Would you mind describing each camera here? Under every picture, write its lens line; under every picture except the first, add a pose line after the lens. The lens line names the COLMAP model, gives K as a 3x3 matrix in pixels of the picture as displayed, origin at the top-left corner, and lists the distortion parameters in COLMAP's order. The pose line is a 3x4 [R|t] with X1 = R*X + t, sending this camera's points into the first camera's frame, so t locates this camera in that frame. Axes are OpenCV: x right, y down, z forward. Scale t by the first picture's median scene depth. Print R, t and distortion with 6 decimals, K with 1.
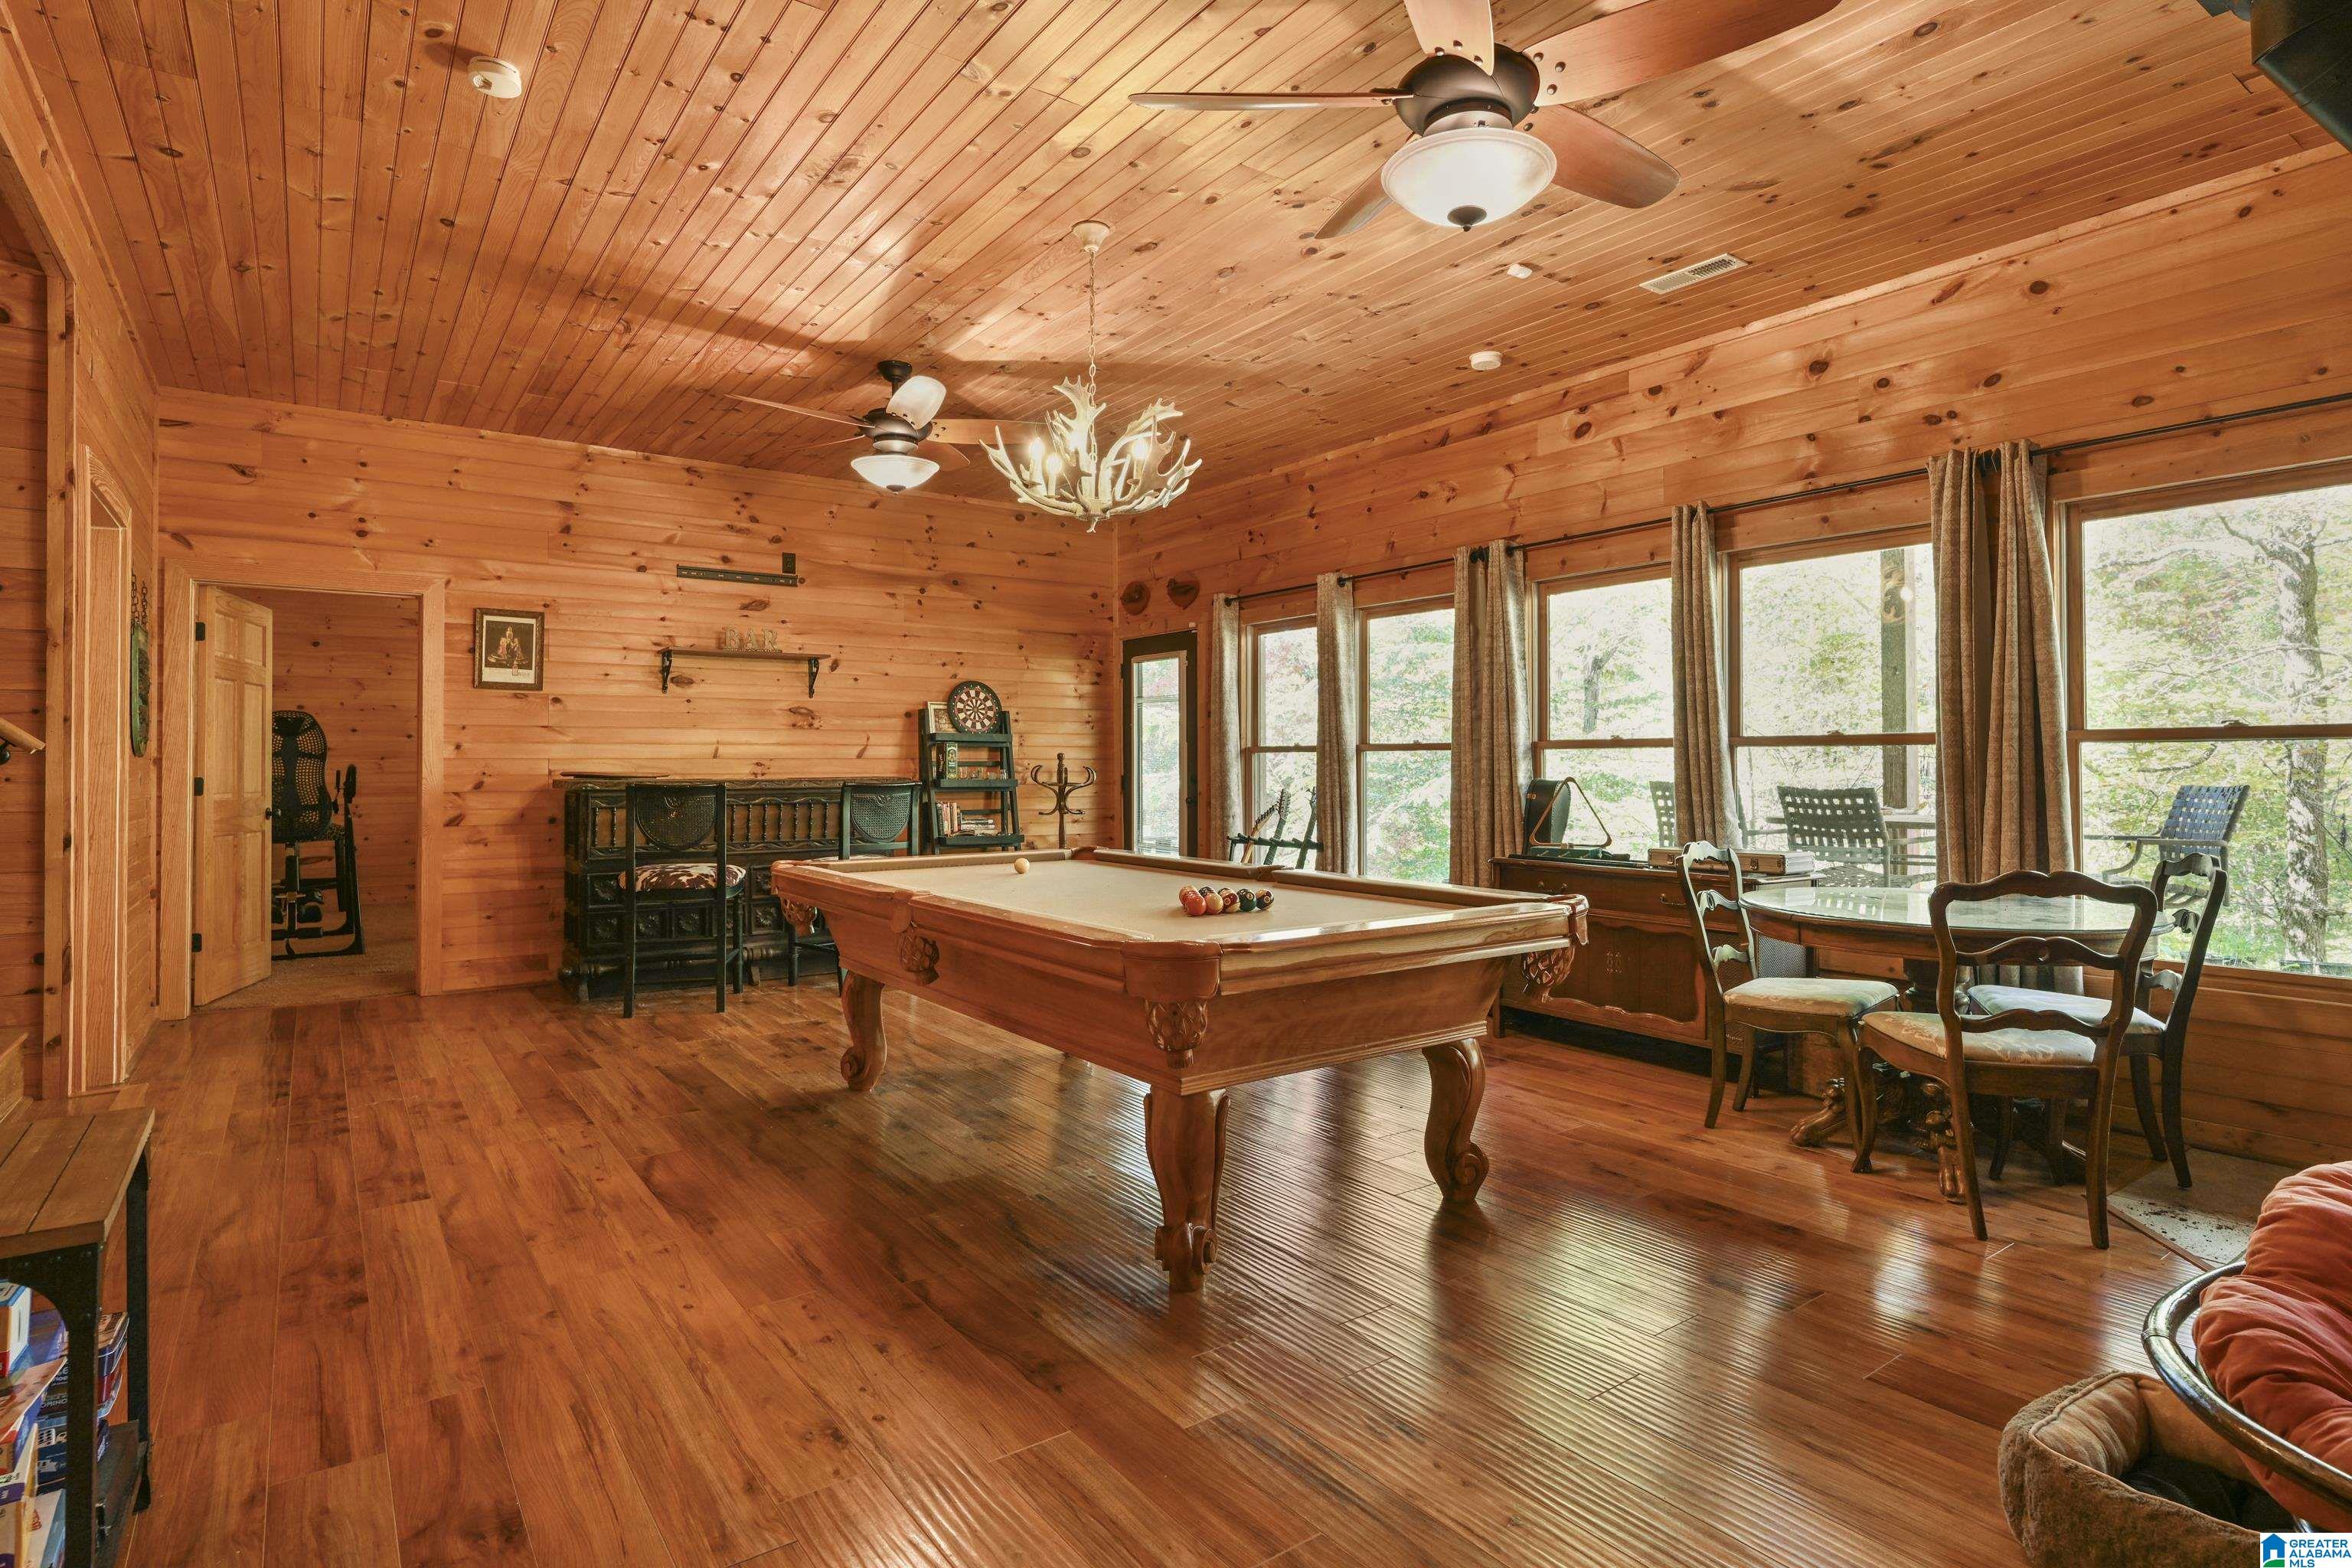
lens RADIAL K [[1220.7, 0, 1175.1], [0, 1220.7, 751.3], [0, 0, 1]] dist [0.003699, 0.001158]
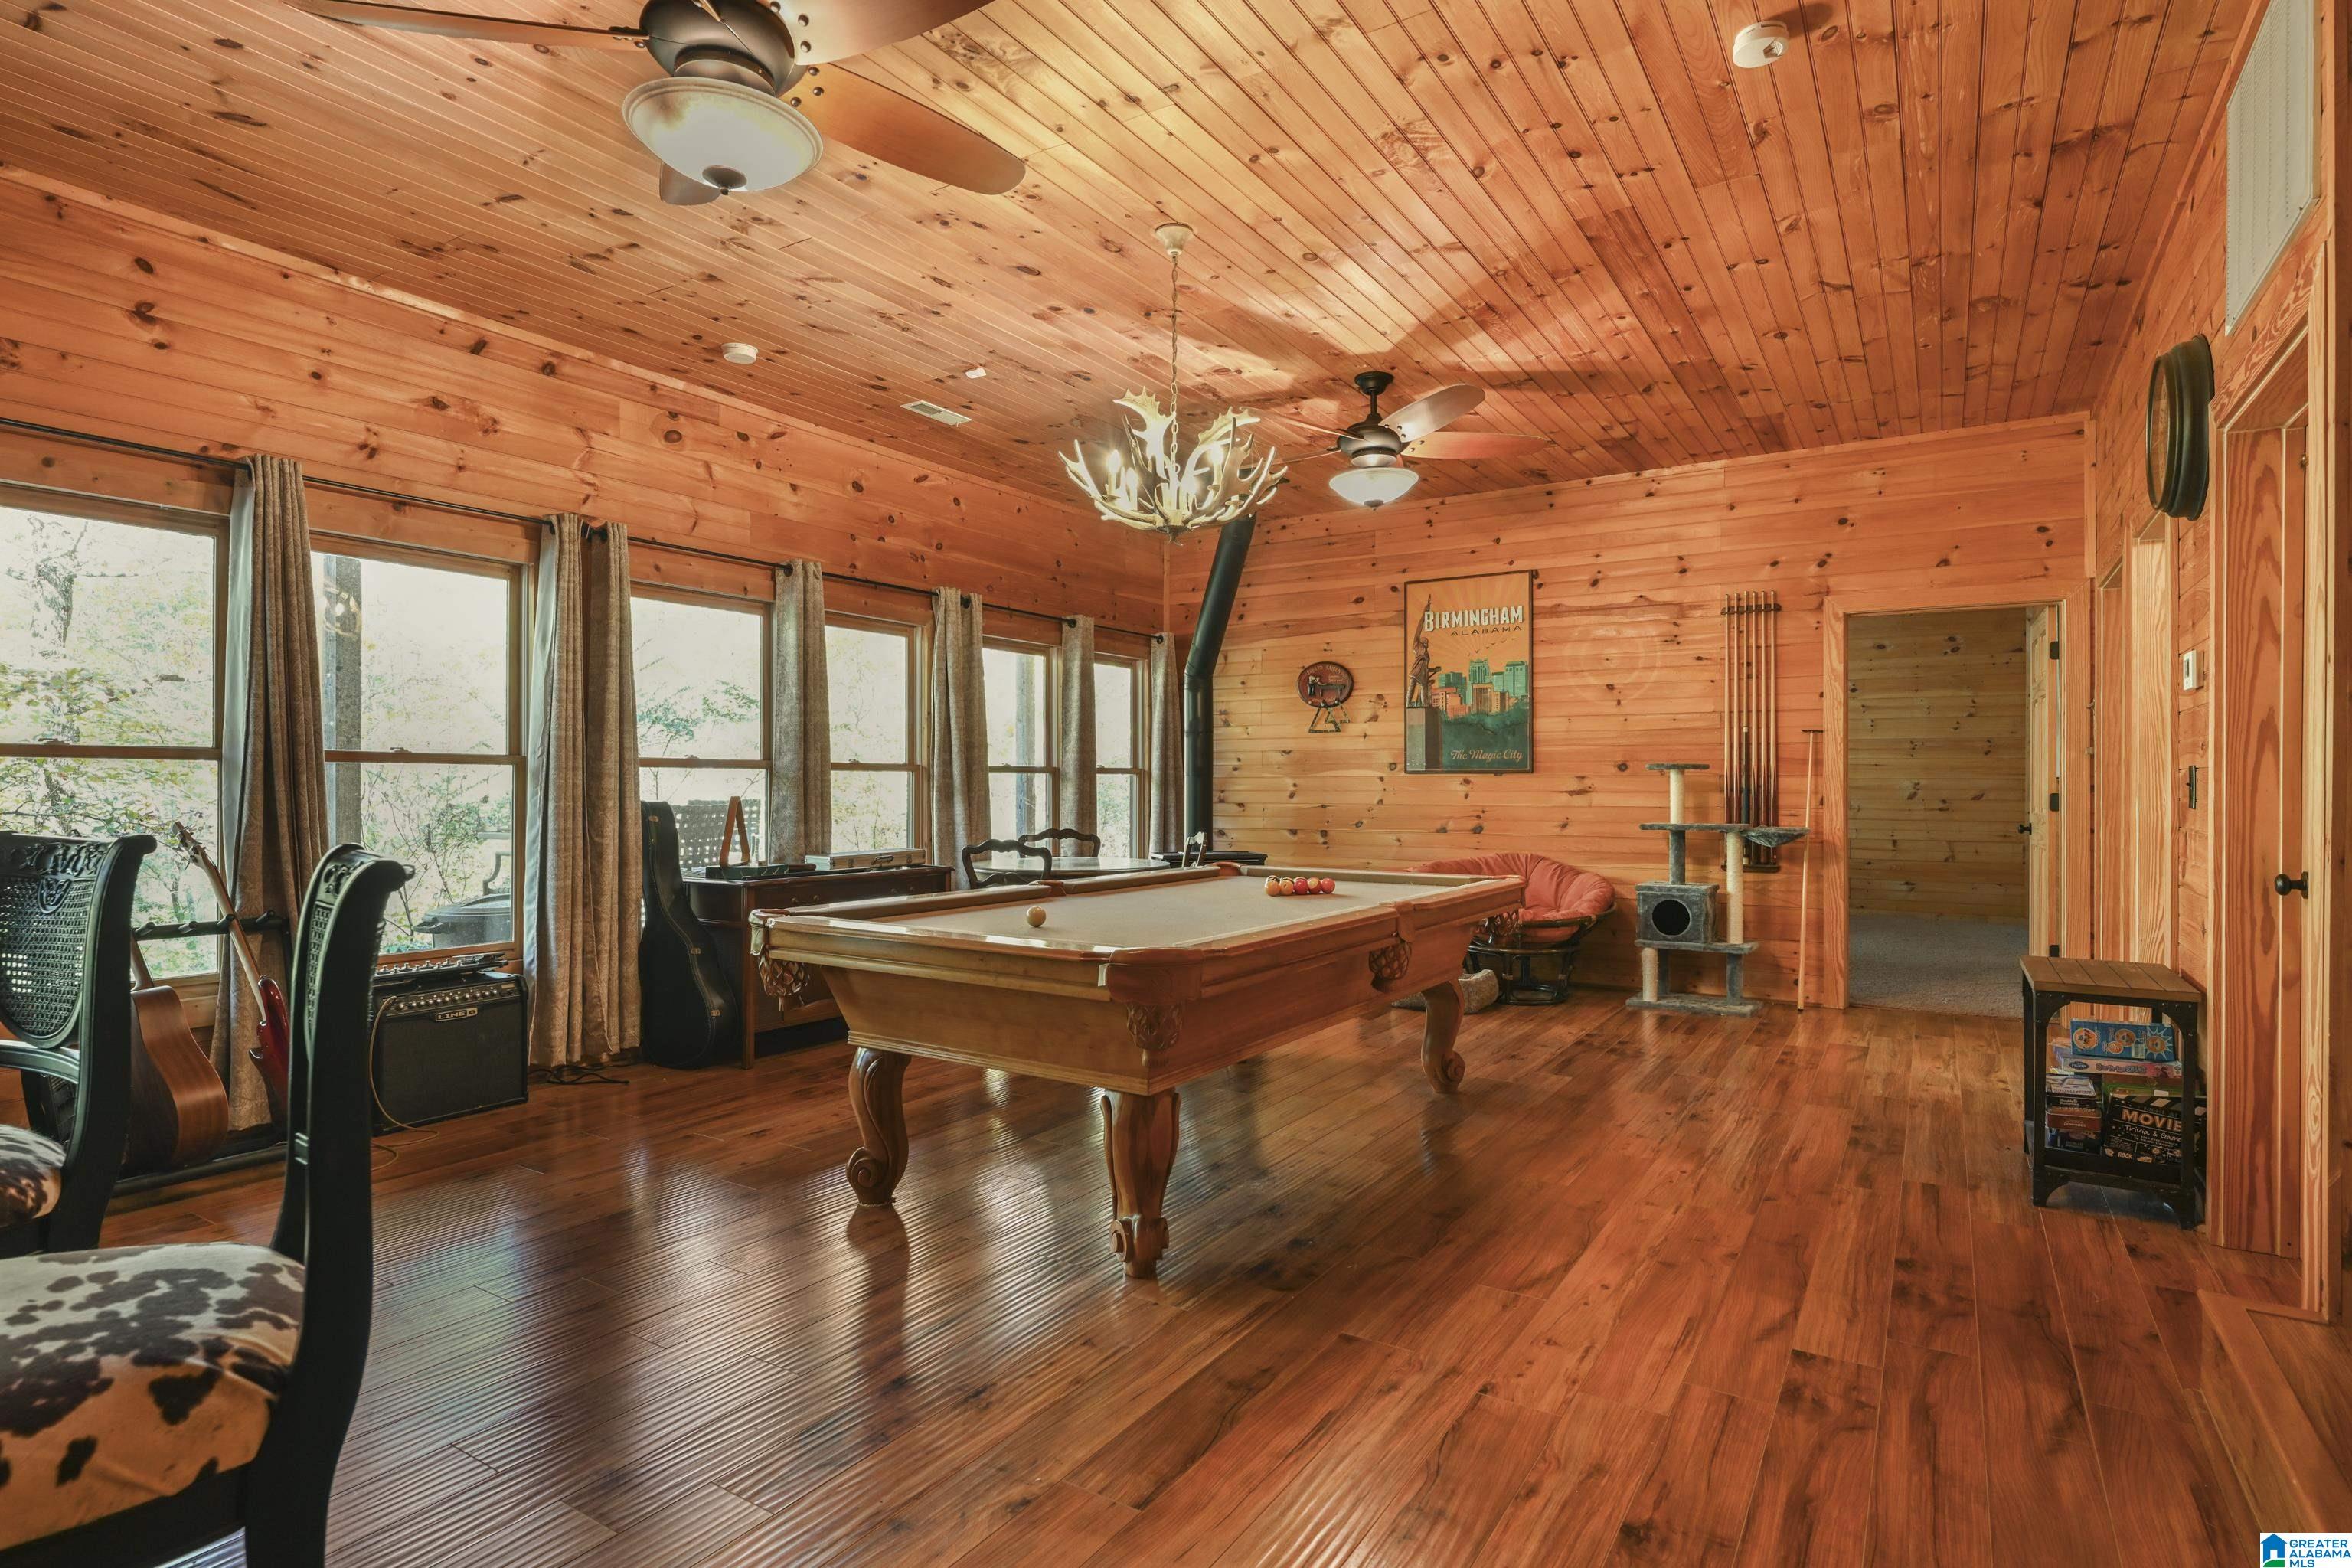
lens RADIAL K [[1220.7, 0, 1178.5], [0, 1220.7, 779.7], [0, 0, 1]] dist [0.003699, 0.001158]
pose [[-0.384965, 0.004855, 0.922919, -1.223774], [-0.009410, 0.999914, -0.009185, 0.022301], [-0.922883, -0.012220, -0.384886, 1.732643]]
